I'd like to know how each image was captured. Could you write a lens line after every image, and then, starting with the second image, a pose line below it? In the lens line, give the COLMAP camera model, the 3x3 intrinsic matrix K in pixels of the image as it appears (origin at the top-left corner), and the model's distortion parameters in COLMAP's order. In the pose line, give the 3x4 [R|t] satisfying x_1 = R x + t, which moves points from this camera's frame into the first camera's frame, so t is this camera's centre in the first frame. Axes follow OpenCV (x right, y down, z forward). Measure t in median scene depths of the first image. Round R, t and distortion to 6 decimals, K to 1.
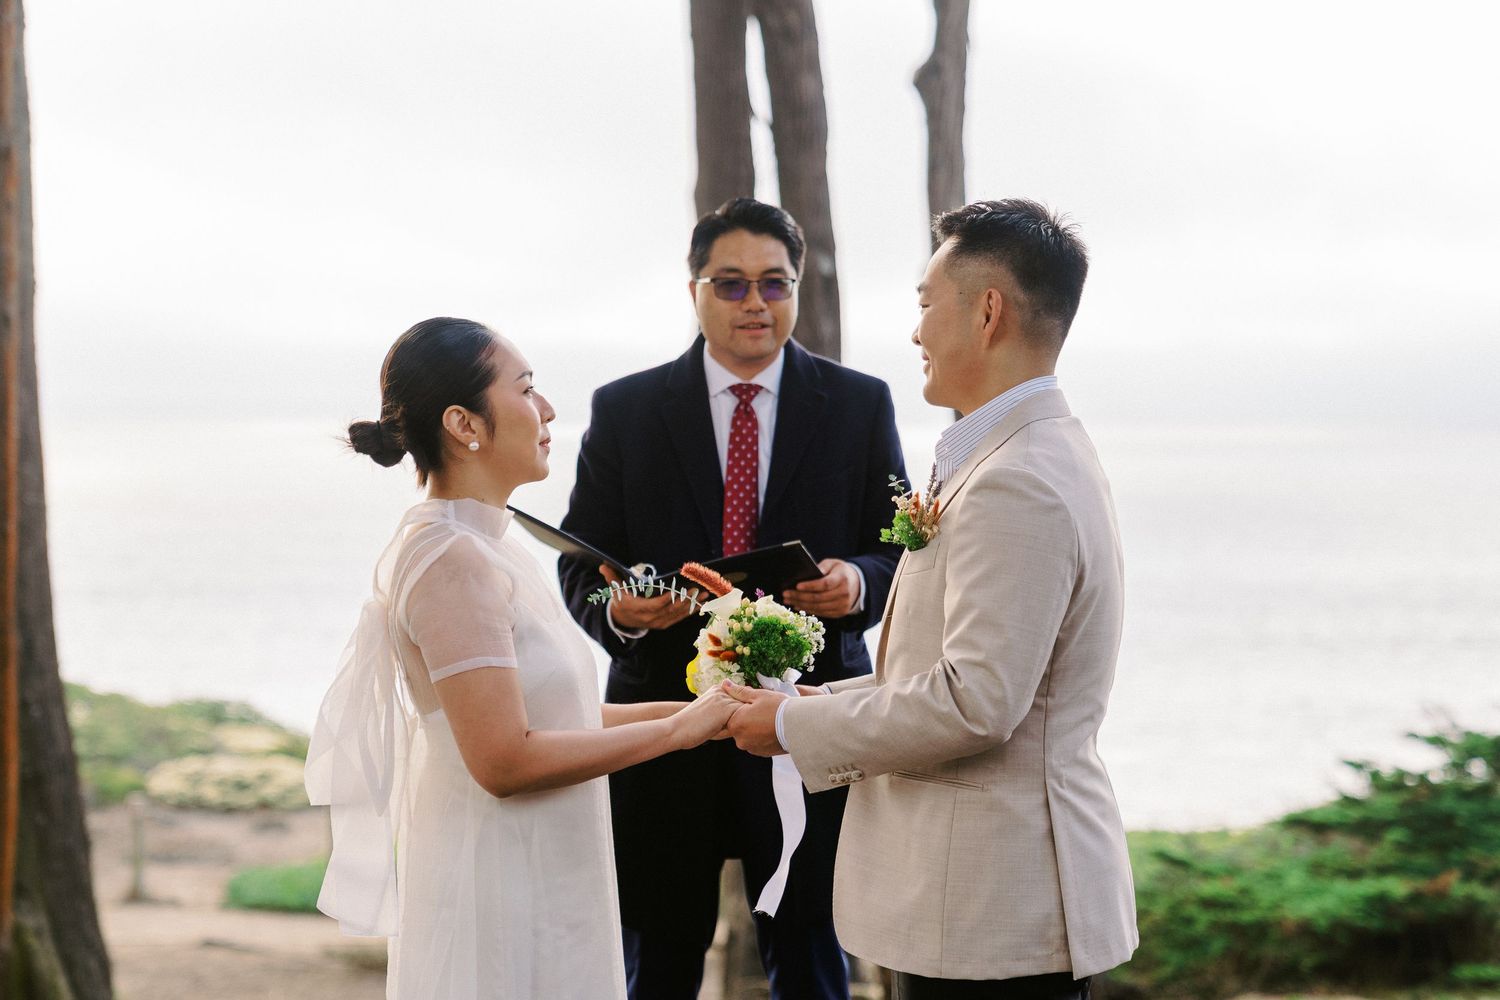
lens RADIAL K [[2881.7, 0, 745.5], [0, 2881.7, 505.3], [0, 0, 1]] dist [-0.032124, 0.000000]
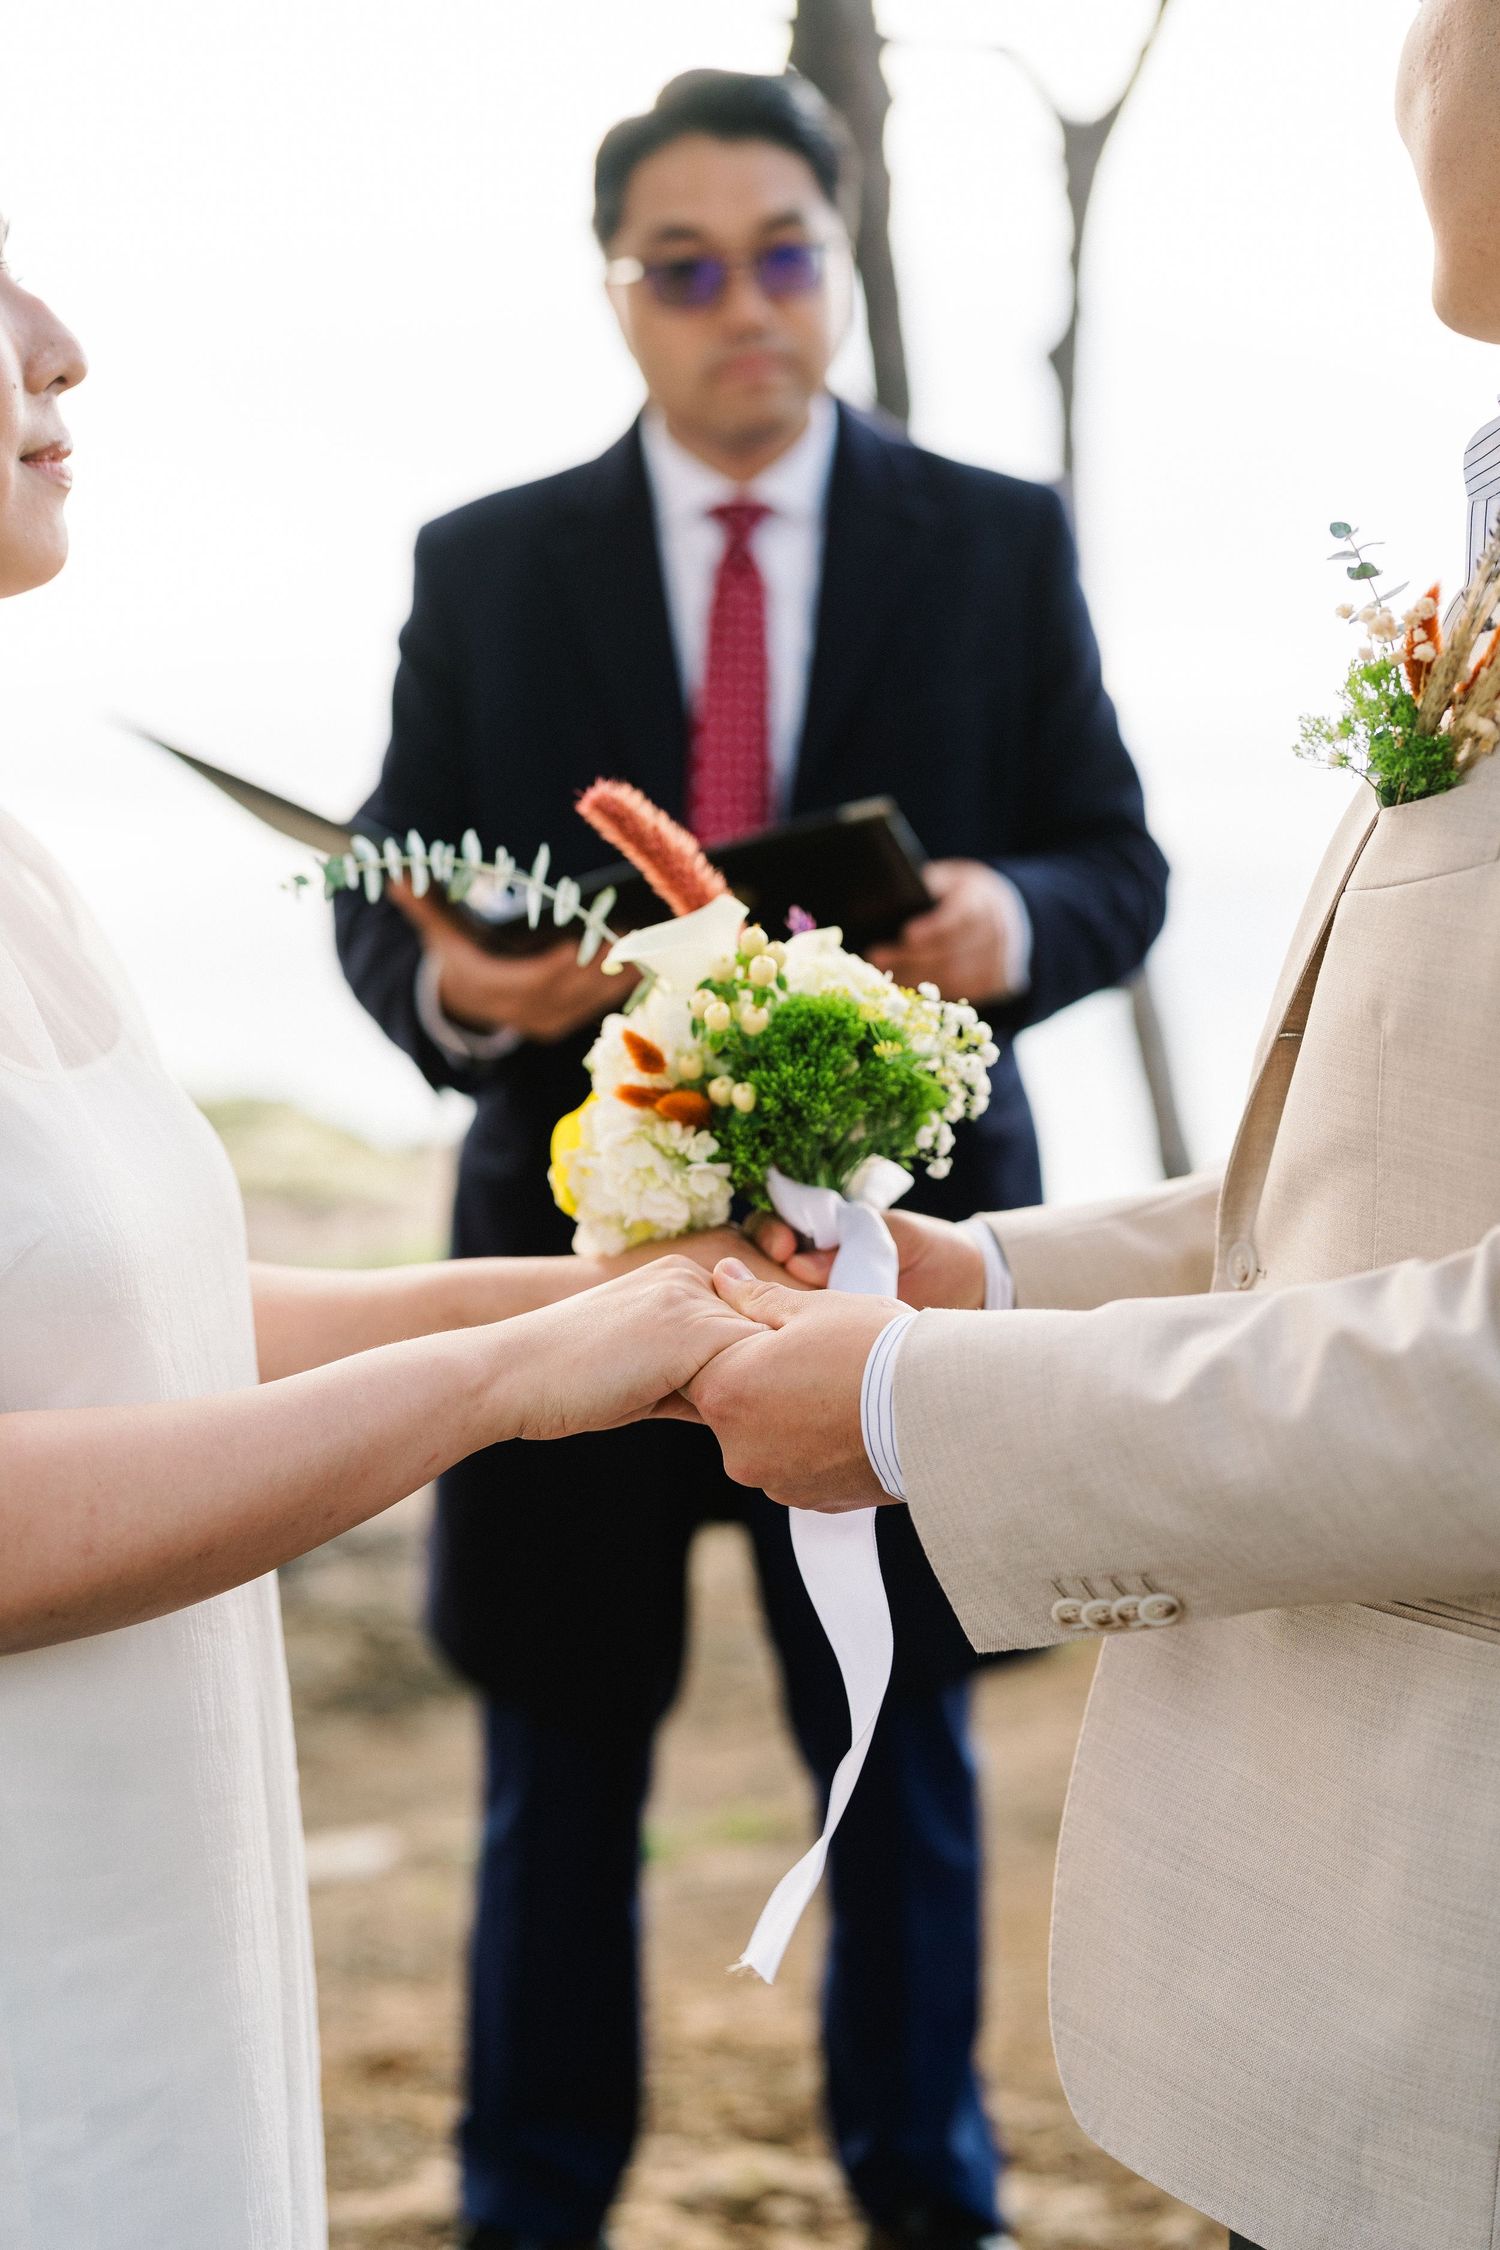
lens RADIAL K [[3050.8, 0, 746.4], [0, 3050.8, 1125.9], [0, 0, 1]] dist [-0.005733, 0.000000]
pose [[0.996160, 0.080887, 0.033496, -0.010195], [-0.083206, 0.993717, 0.074858, 0.028722], [-0.027230, -0.077357, 0.996631, 0.667190]]
